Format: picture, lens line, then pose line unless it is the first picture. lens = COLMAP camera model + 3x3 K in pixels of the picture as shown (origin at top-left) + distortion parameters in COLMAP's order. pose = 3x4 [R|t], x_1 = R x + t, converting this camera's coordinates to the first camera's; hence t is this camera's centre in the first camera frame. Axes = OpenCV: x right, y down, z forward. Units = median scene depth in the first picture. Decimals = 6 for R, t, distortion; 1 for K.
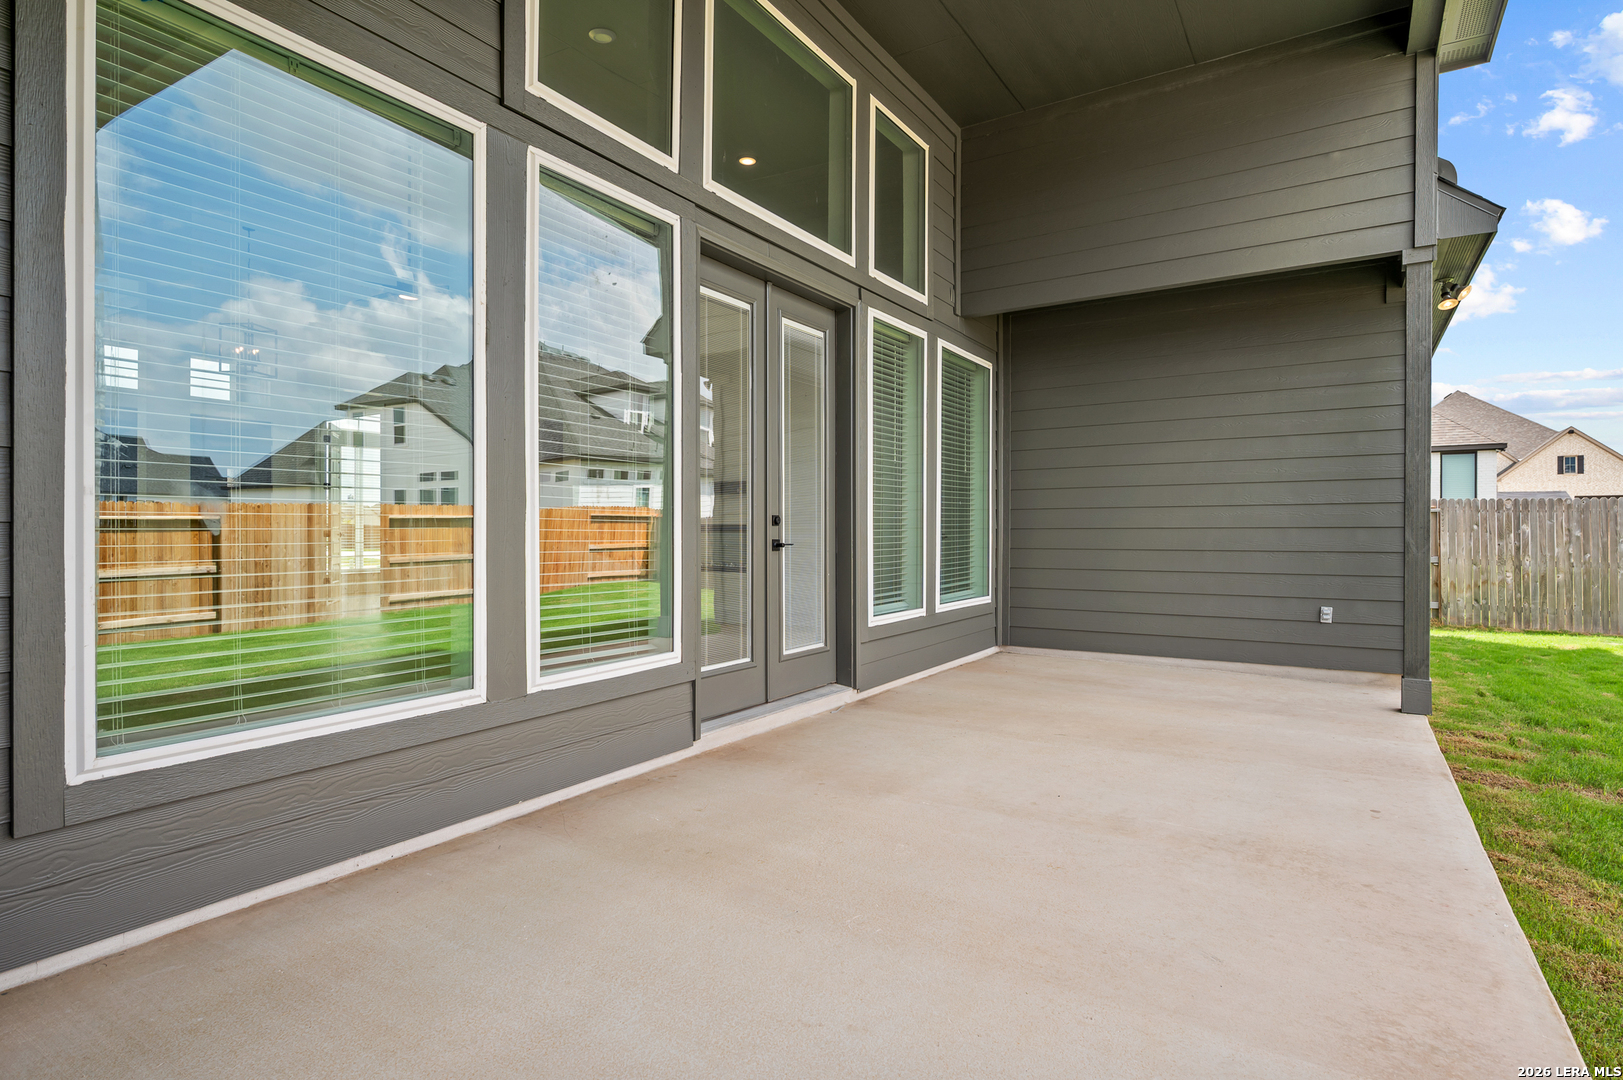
lens RADIAL K [[848.2, 0, 810.2], [0, 848.2, 533.5], [0, 0, 1]] dist [0.000795, 0.000127]
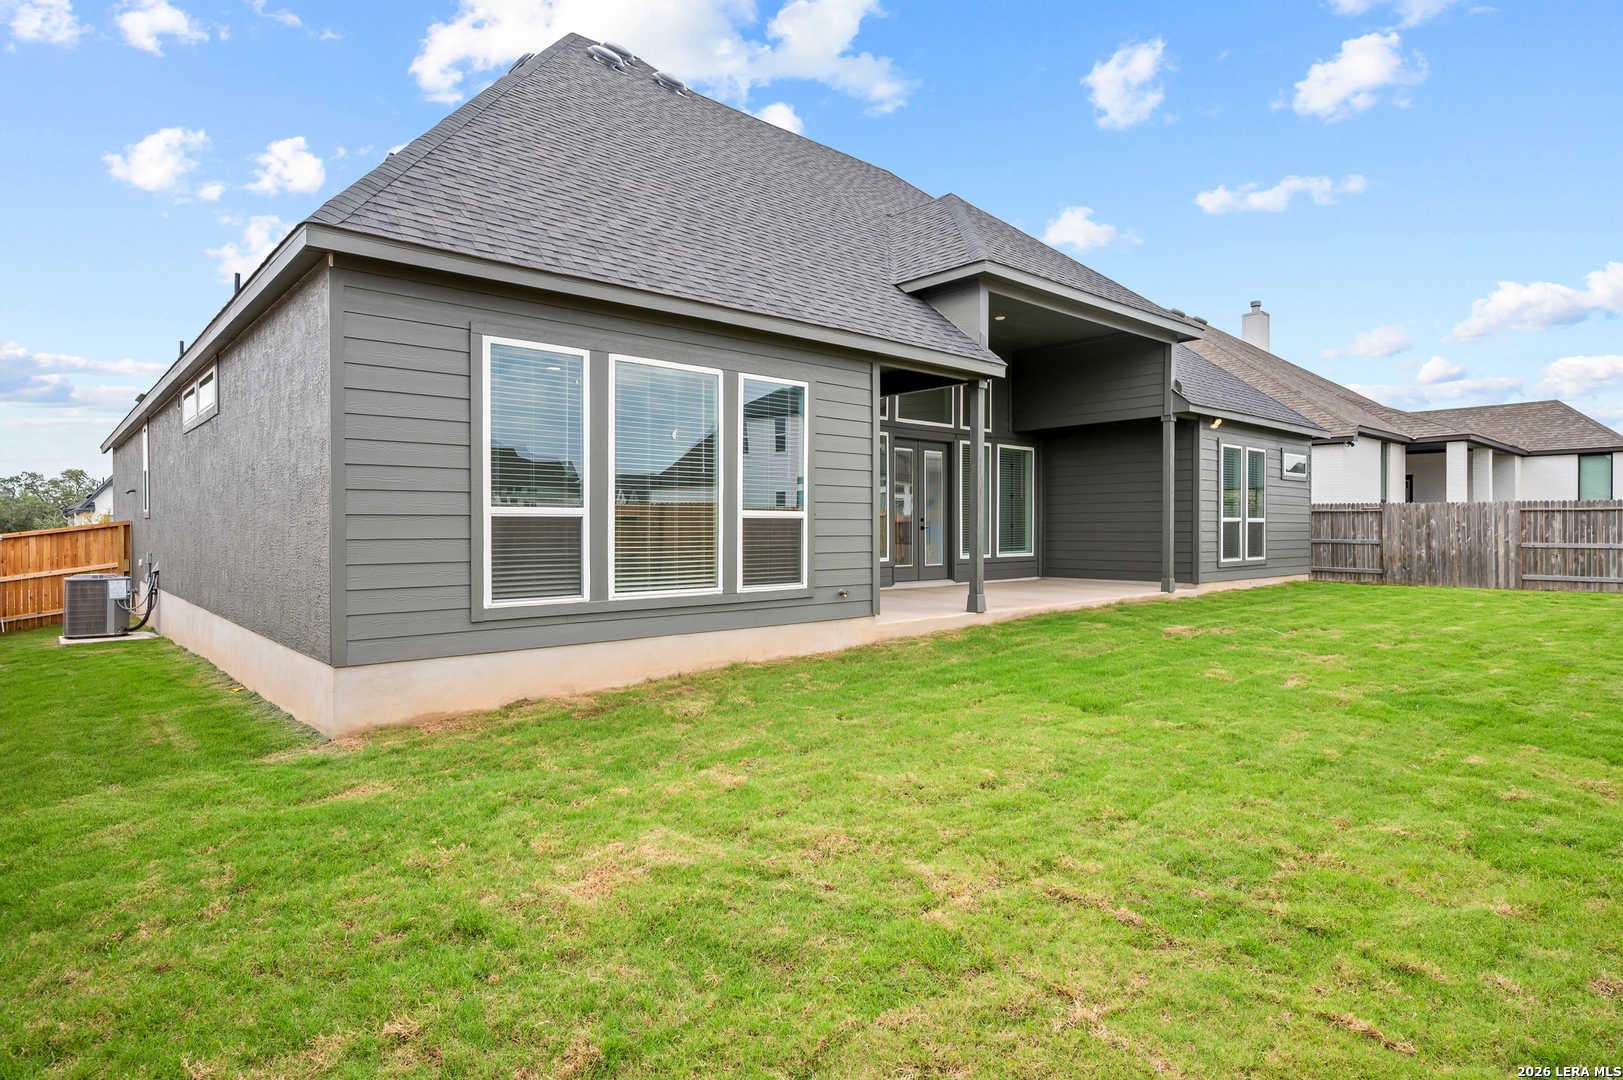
lens RADIAL K [[877.3, 0, 807.8], [0, 877.3, 526.2], [0, 0, 1]] dist [-0.000125, 0.000051]
pose [[0.960591, -0.000121, -0.277967, 0.325581], [-0.000351, 0.999999, -0.001649, 0.009102], [0.277967, 0.001681, 0.960589, -1.568182]]
